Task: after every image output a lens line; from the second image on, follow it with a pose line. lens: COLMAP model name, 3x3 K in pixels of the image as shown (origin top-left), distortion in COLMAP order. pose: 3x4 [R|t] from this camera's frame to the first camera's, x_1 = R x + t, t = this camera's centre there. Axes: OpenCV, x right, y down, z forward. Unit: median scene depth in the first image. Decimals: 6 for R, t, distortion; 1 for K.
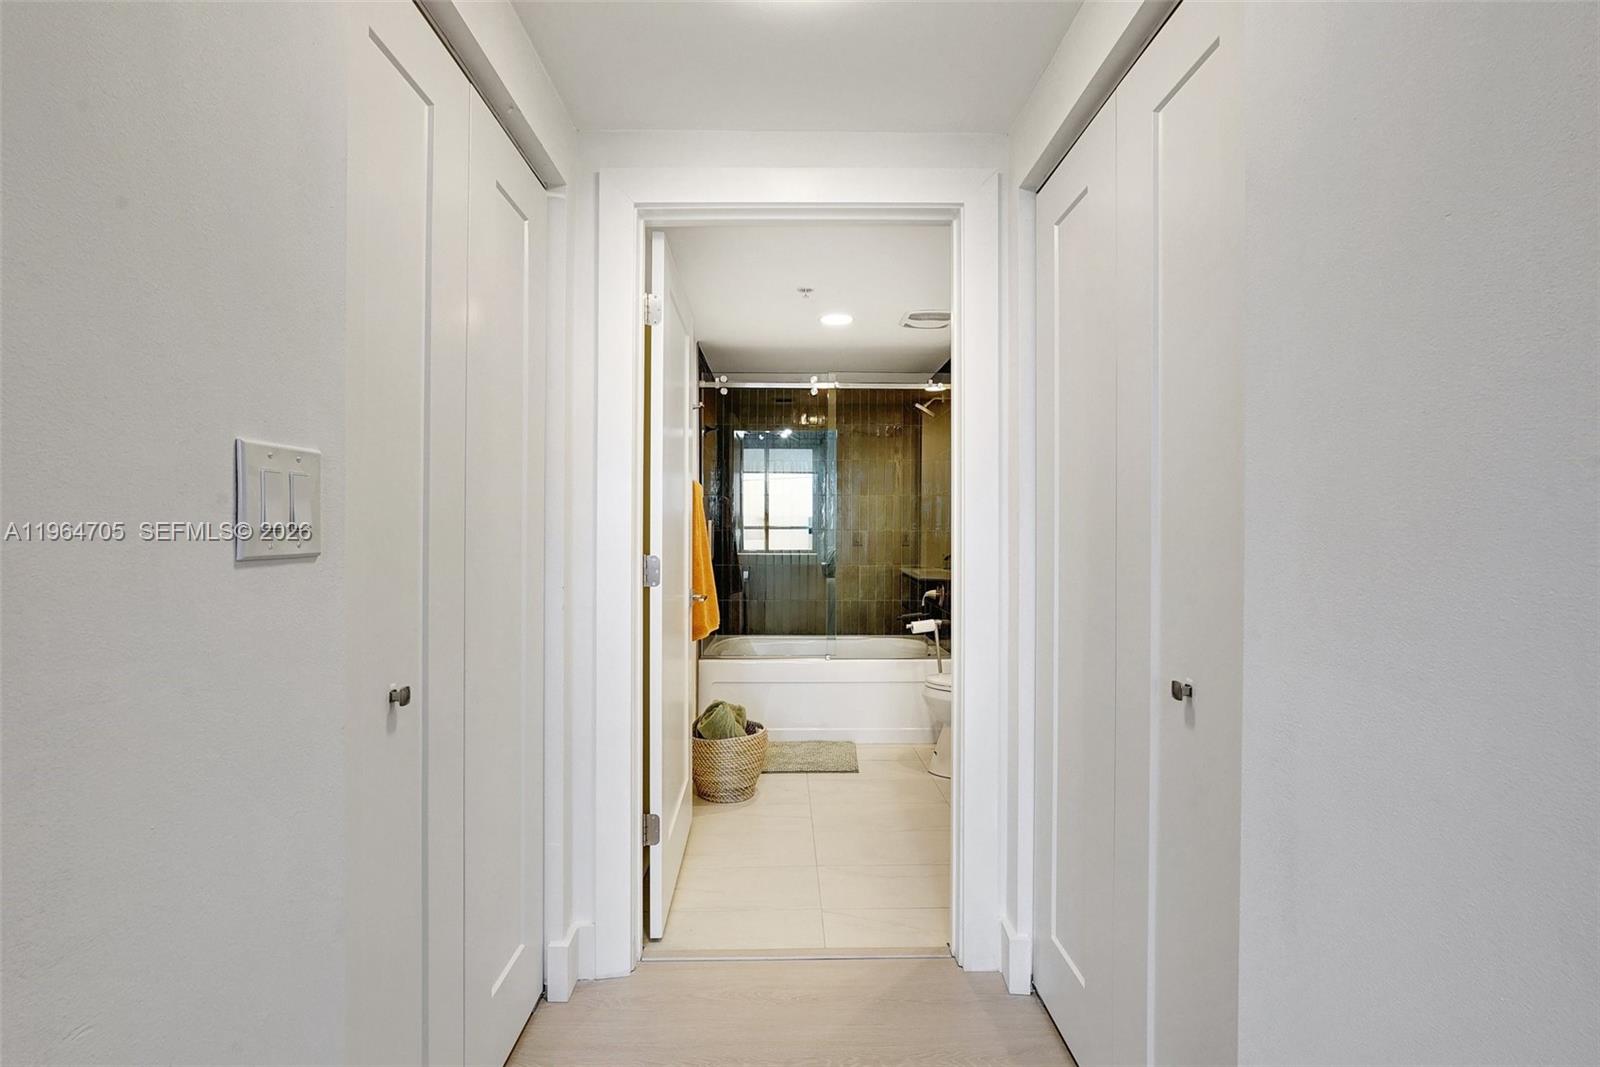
lens RADIAL K [[709.6, 0, 795.3], [0, 709.6, 534.8], [0, 0, 1]] dist [-0.015125, 0.006229]
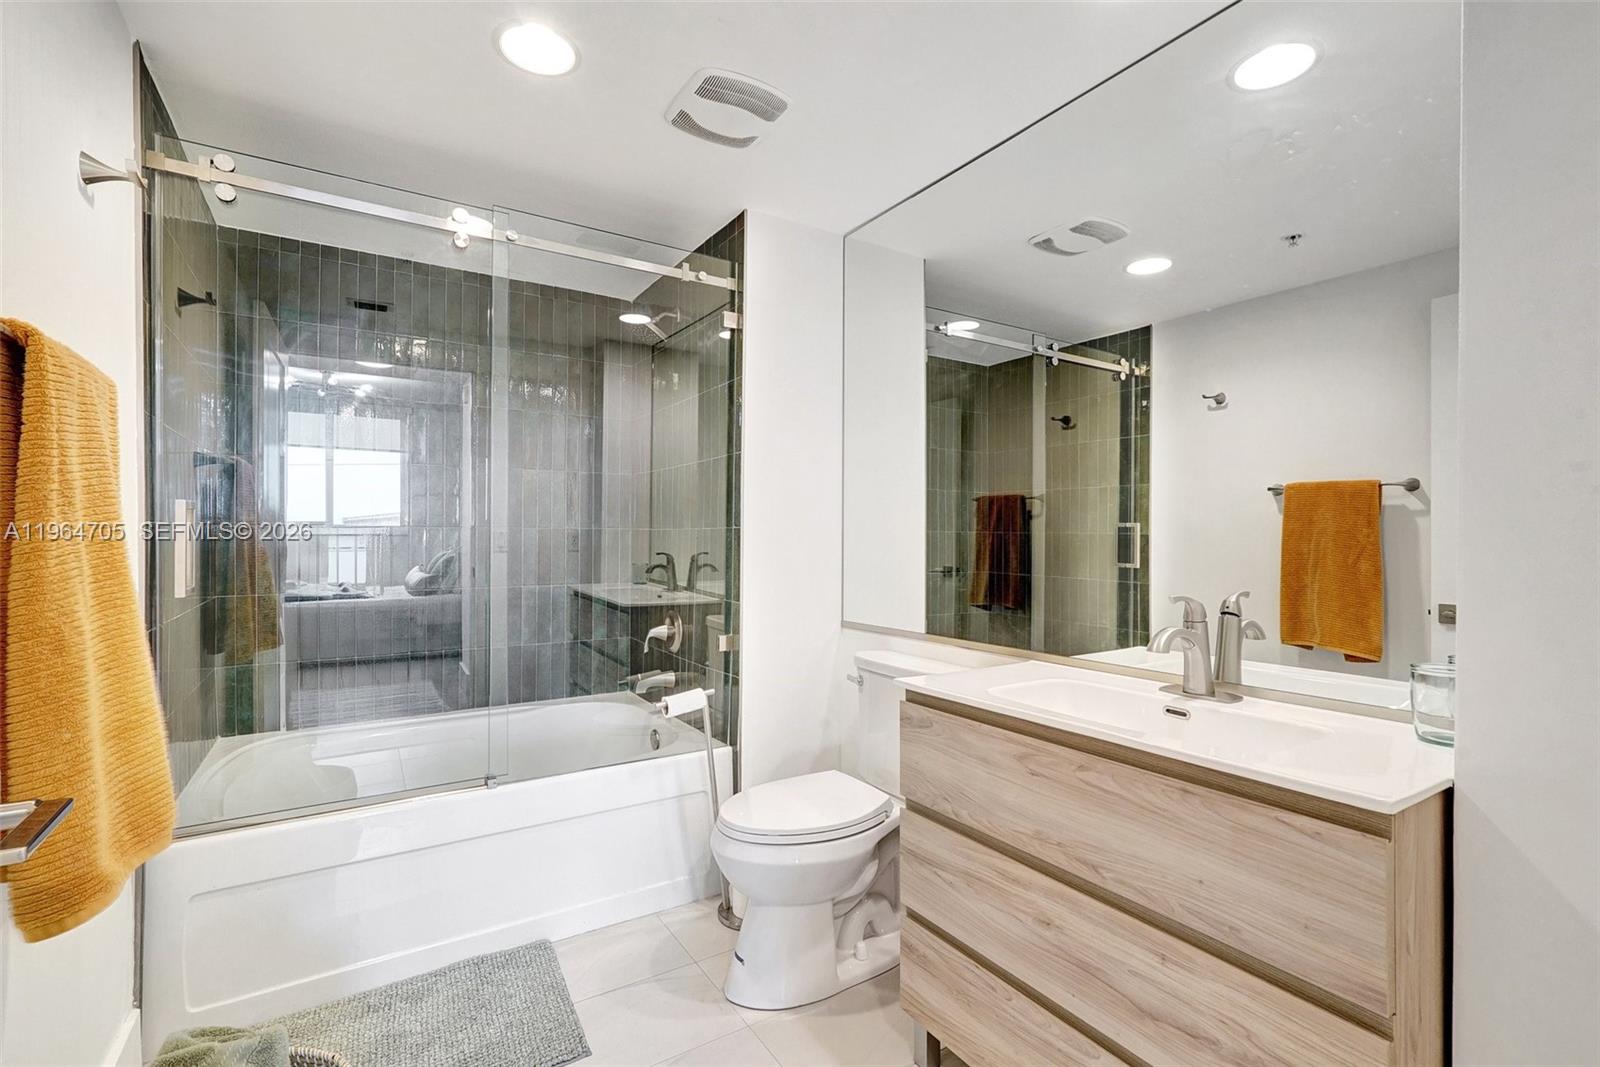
lens RADIAL K [[709.6, 0, 804.7], [0, 709.6, 535.7], [0, 0, 1]] dist [-0.015125, 0.006229]
pose [[0.847342, 0.001415, 0.531045, -0.027376], [-0.002497, 0.999996, 0.001319, -0.001224], [-0.531041, -0.002444, 0.847343, 0.414694]]
